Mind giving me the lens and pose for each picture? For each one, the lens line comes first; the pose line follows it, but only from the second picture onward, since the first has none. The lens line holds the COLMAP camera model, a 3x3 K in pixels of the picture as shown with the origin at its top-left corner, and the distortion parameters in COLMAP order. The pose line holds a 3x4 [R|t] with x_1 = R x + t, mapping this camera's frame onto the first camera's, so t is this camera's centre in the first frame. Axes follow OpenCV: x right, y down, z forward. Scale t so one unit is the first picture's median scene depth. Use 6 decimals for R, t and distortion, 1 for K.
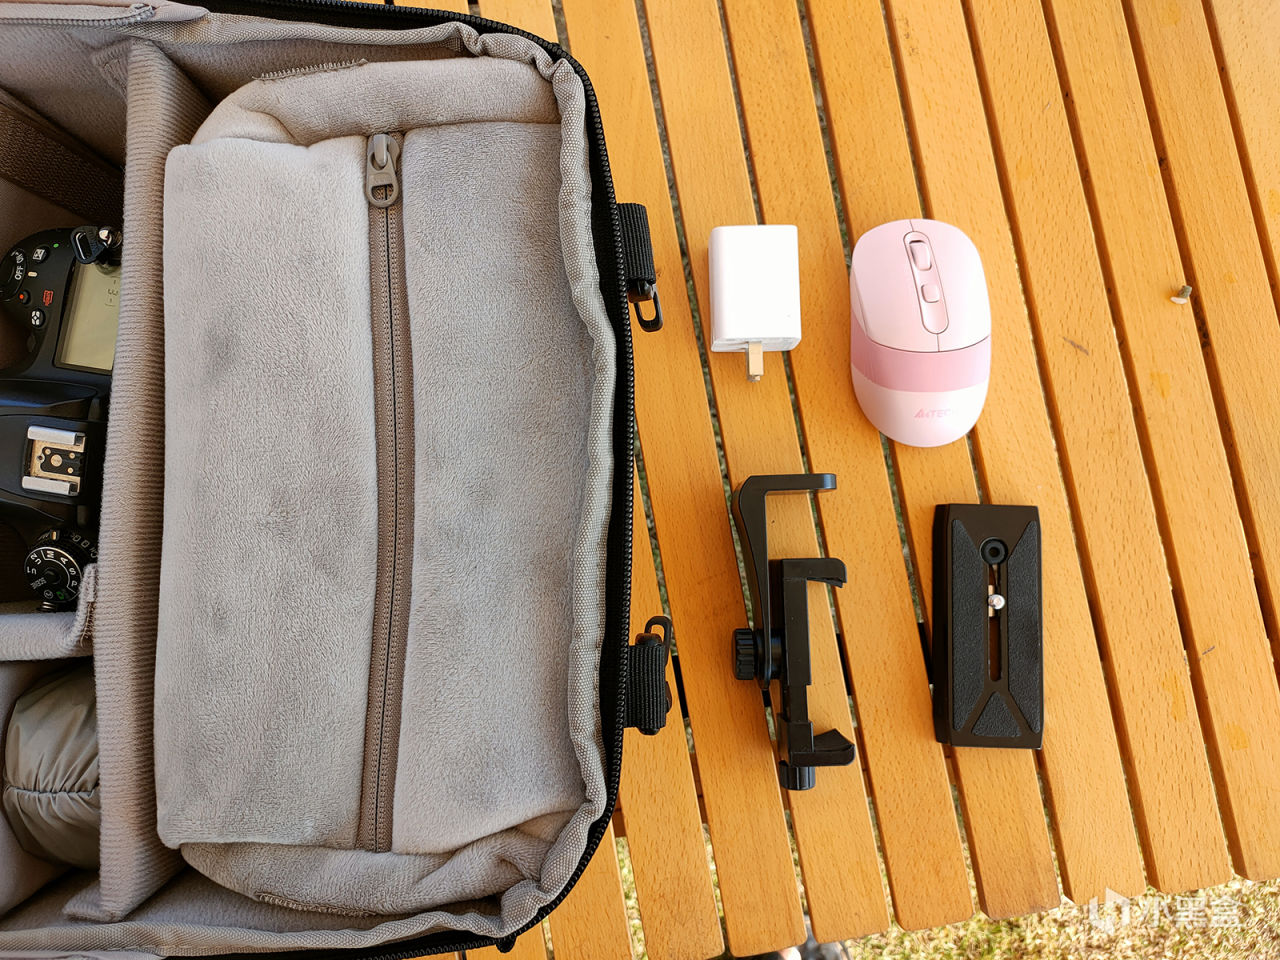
lens RADIAL K [[952.2, 0, 646.9], [0, 952.2, 467.4], [0, 0, 1]] dist [0.011660, -0.038898]
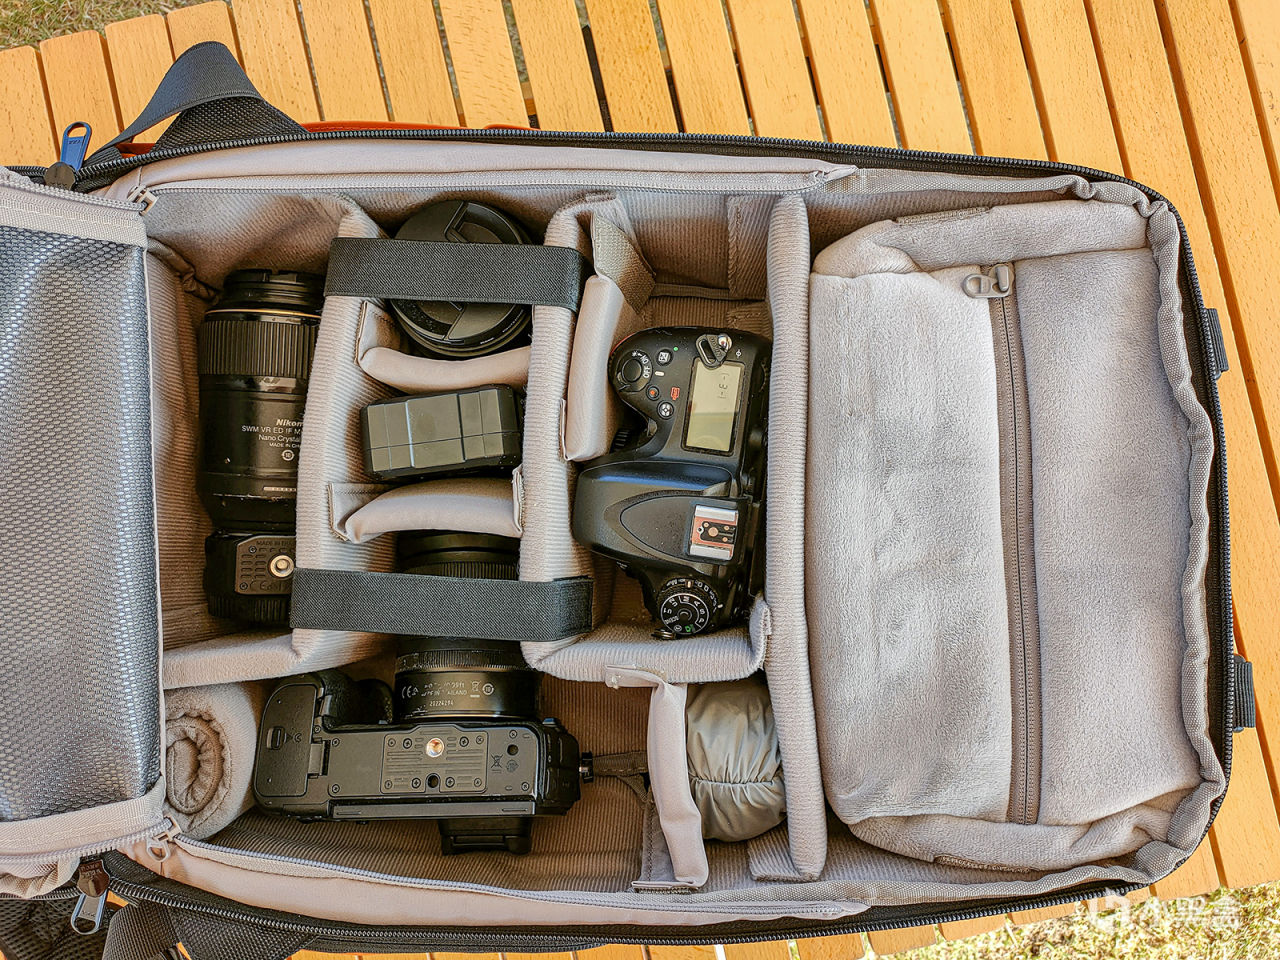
lens RADIAL K [[952.2, 0, 638.1], [0, 952.2, 470.8], [0, 0, 1]] dist [0.011660, -0.038898]
pose [[0.998050, -0.034956, -0.051708, -0.706692], [0.036900, 0.998629, 0.037138, -0.140773], [0.050339, -0.038973, 0.997971, -0.297351]]
